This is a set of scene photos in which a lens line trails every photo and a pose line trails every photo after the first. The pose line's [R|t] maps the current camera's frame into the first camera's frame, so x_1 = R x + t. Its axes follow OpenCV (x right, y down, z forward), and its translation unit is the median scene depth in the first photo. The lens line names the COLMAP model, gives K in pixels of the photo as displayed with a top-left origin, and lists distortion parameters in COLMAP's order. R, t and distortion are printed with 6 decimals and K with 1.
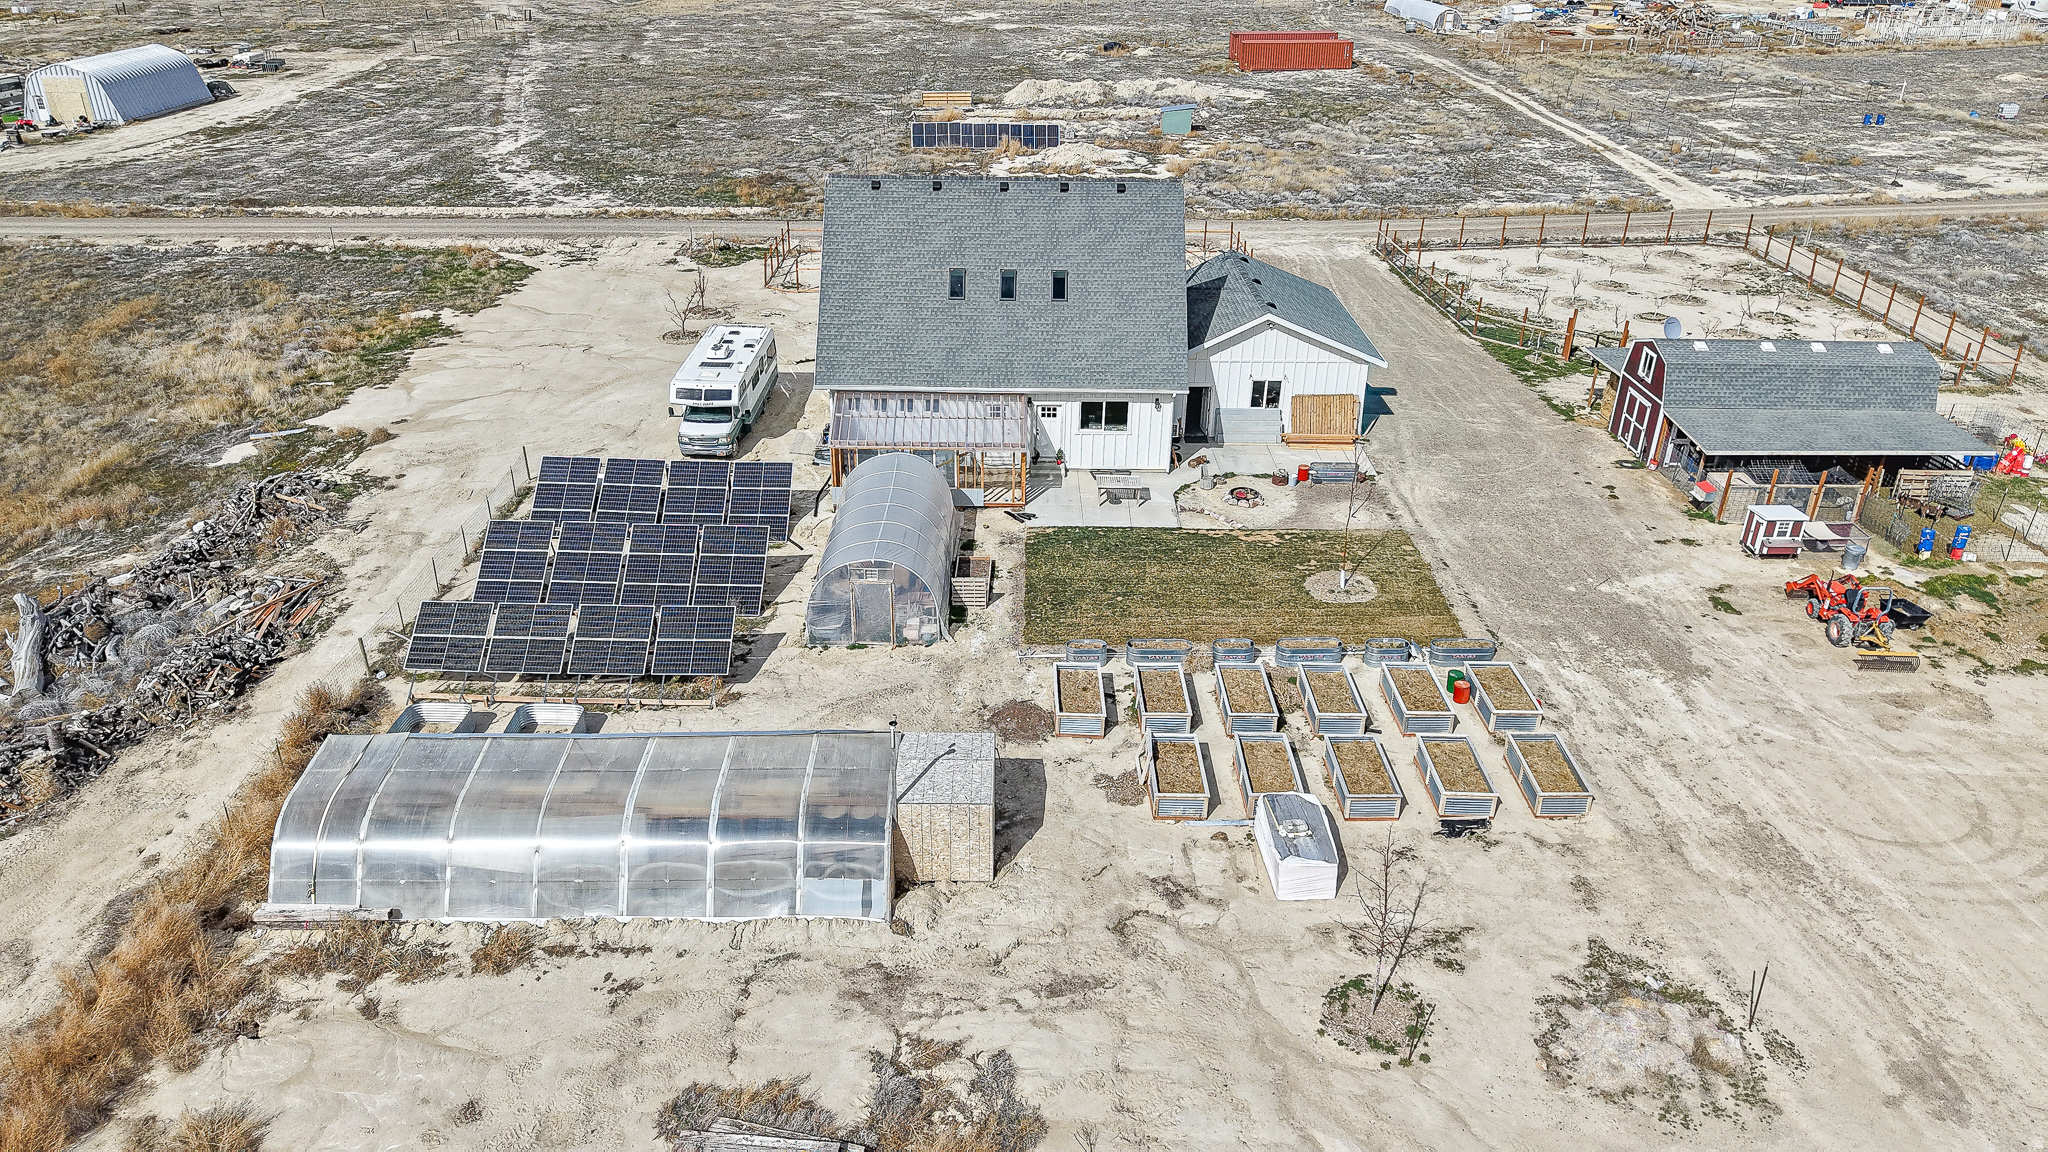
lens RADIAL K [[1369.2, 0, 1024.0], [0, 1369.2, 576.0], [0, 0, 1]] dist [0.037517, -0.042879]
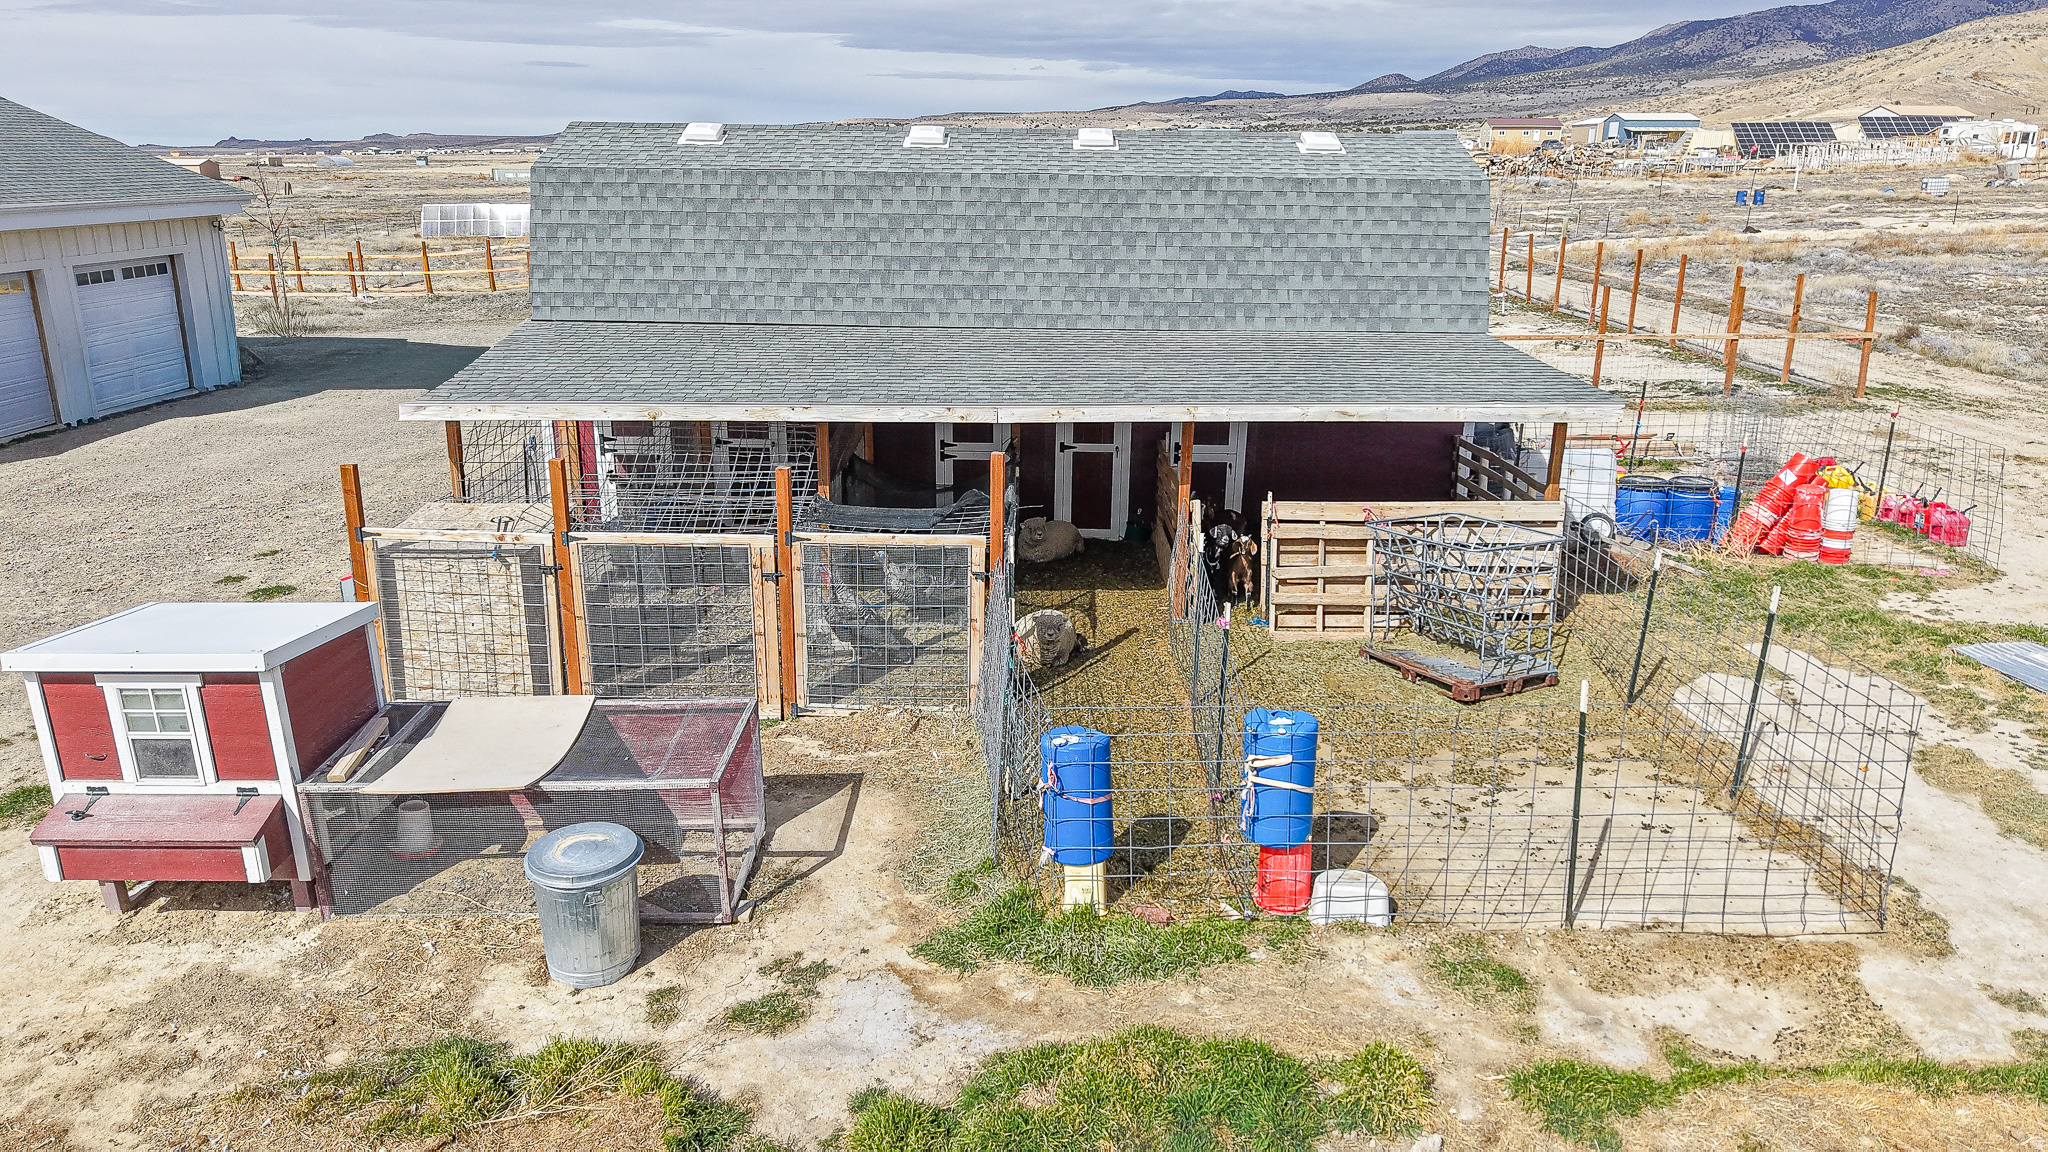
lens RADIAL K [[1347.4, 0, 1018.2], [0, 1347.4, 591.3], [0, 0, 1]] dist [0.071089, -0.079202]
pose [[0.999807, -0.000044, -0.019664, 0.577100], [-0.003130, 0.986893, -0.161346, -0.021216], [0.019414, 0.161376, 0.986702, 0.739117]]
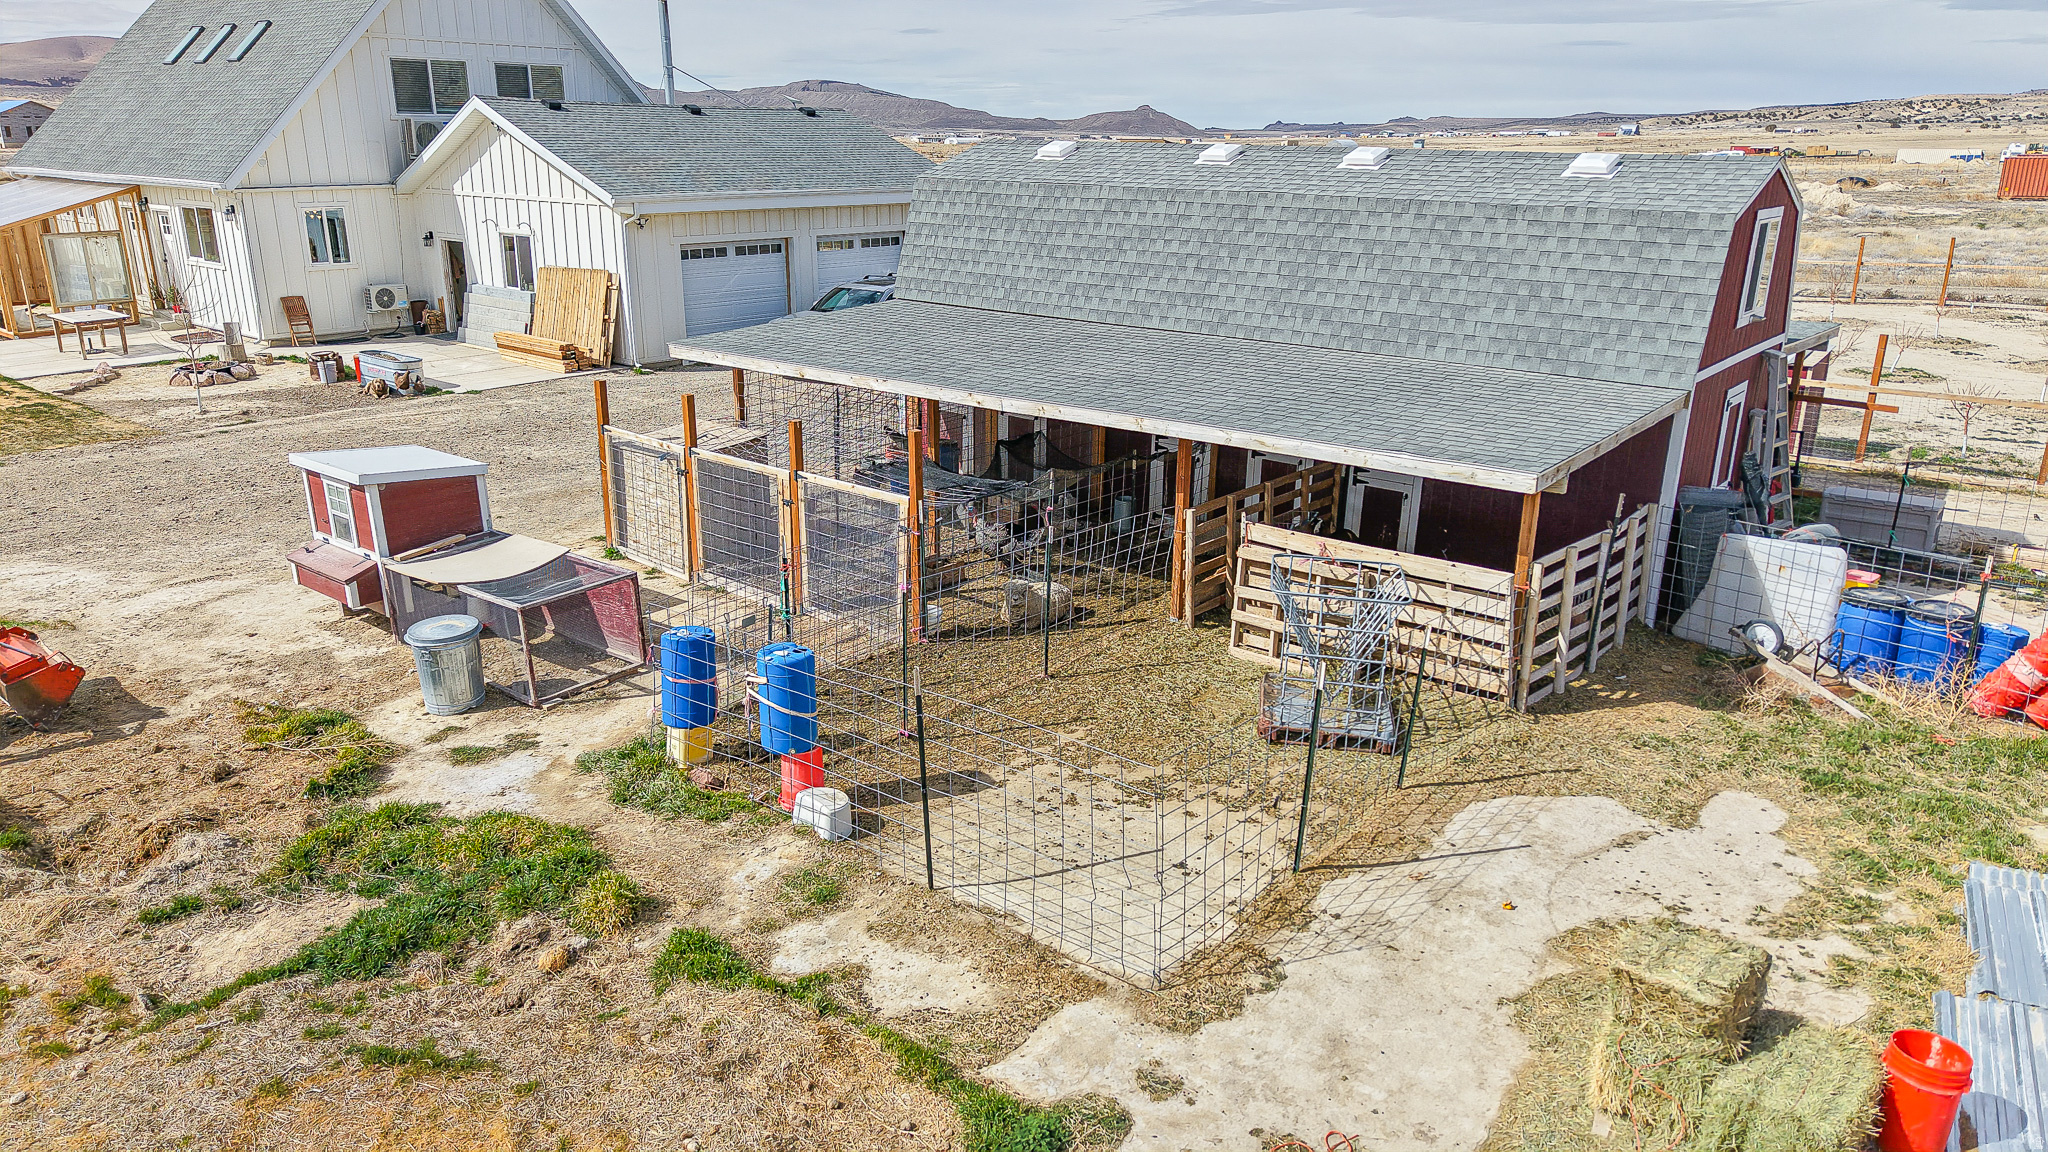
lens RADIAL K [[1369.2, 0, 1024.0], [0, 1369.2, 576.0], [0, 0, 1]] dist [0.037517, -0.042879]
pose [[0.770068, 0.191152, -0.608651, 0.735460], [-0.288527, 0.955260, -0.065038, -0.037980], [0.568988, 0.225696, 0.790768, 0.755461]]
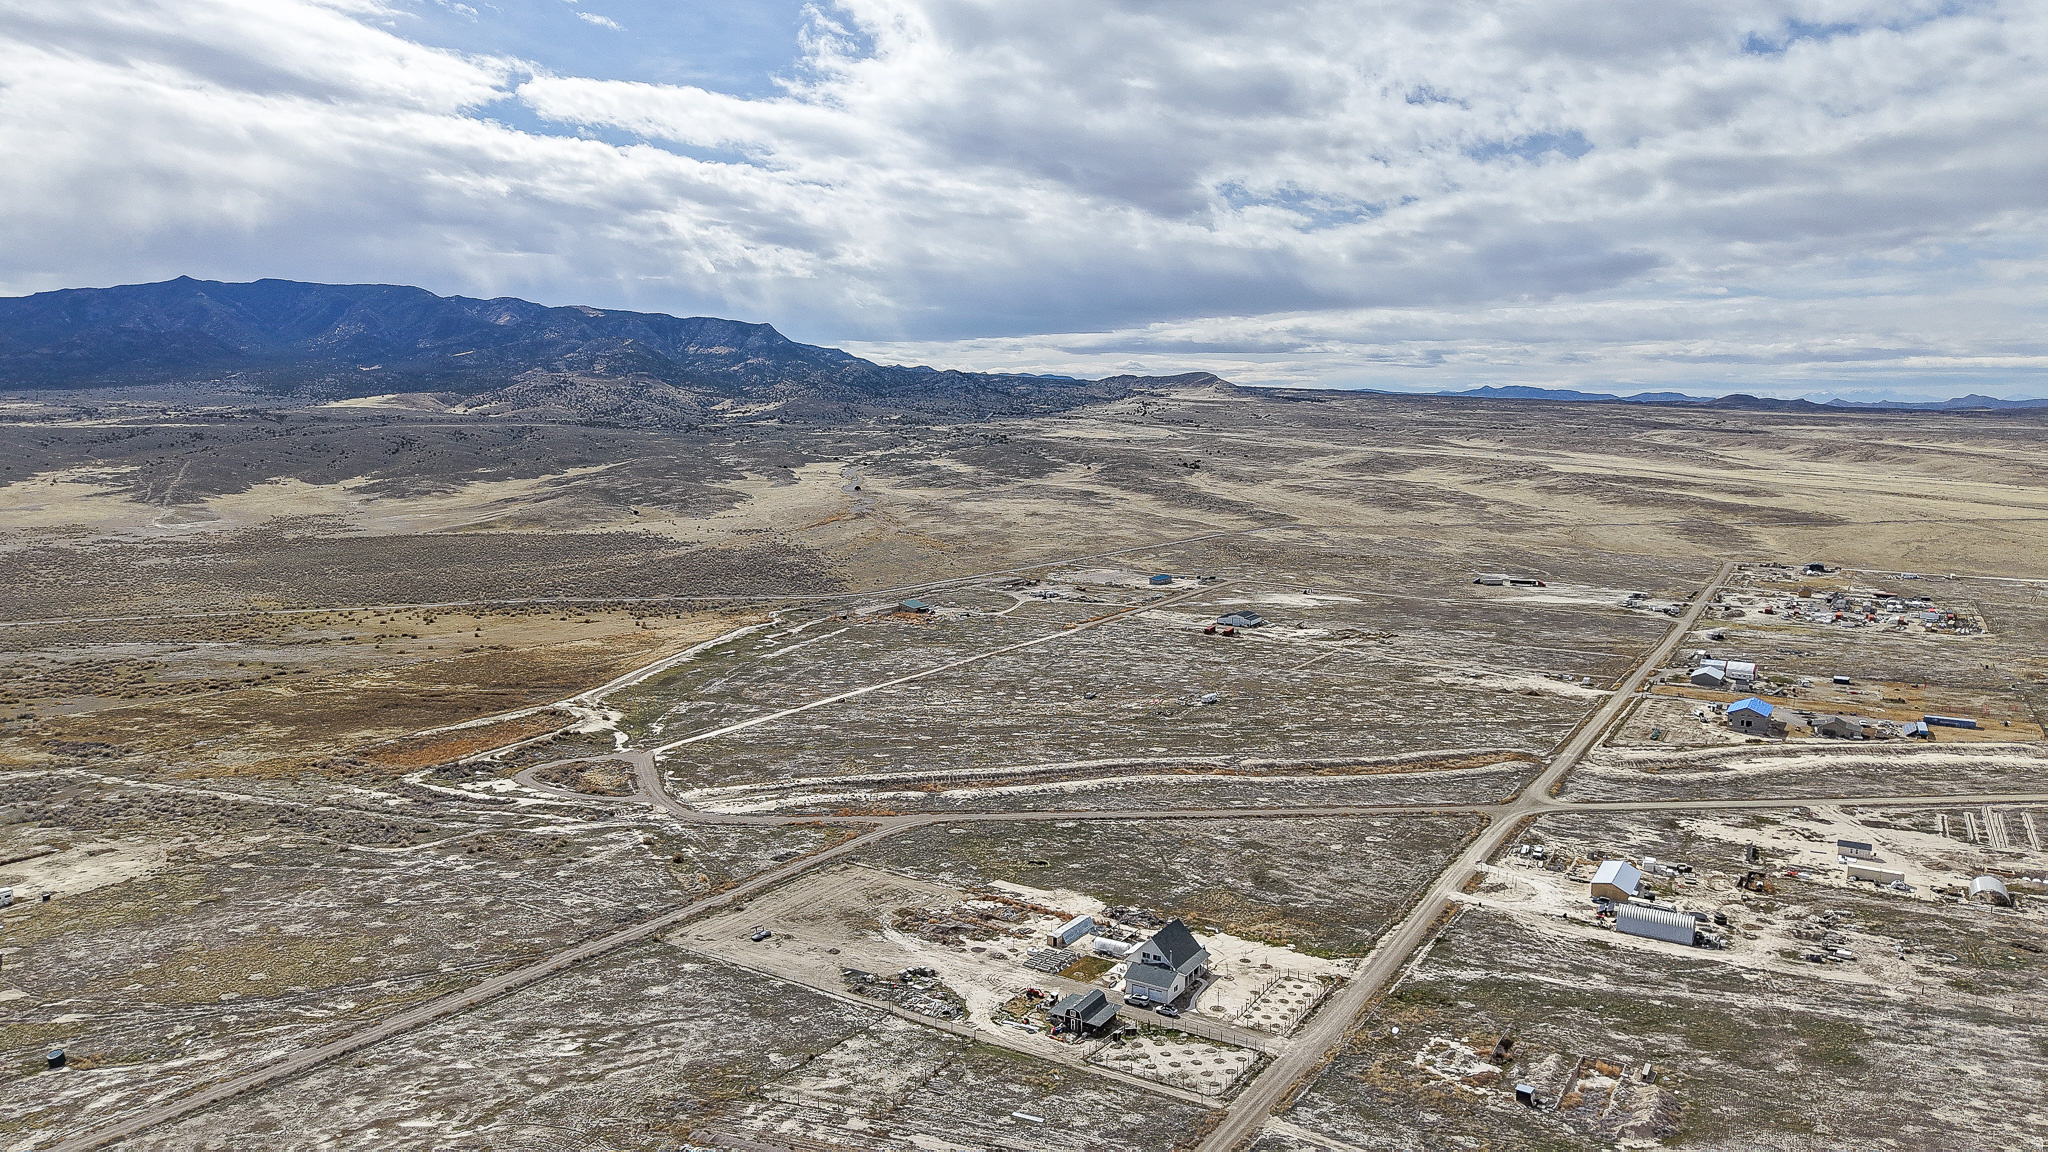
lens RADIAL K [[1369.2, 0, 1024.0], [0, 1369.2, 576.0], [0, 0, 1]] dist [0.037517, -0.042879]
pose [[-0.522672, 0.089853, -0.847786, 5.065901], [-0.395661, 0.855283, 0.334579, -3.267311], [0.755160, 0.510311, -0.411481, 2.207164]]
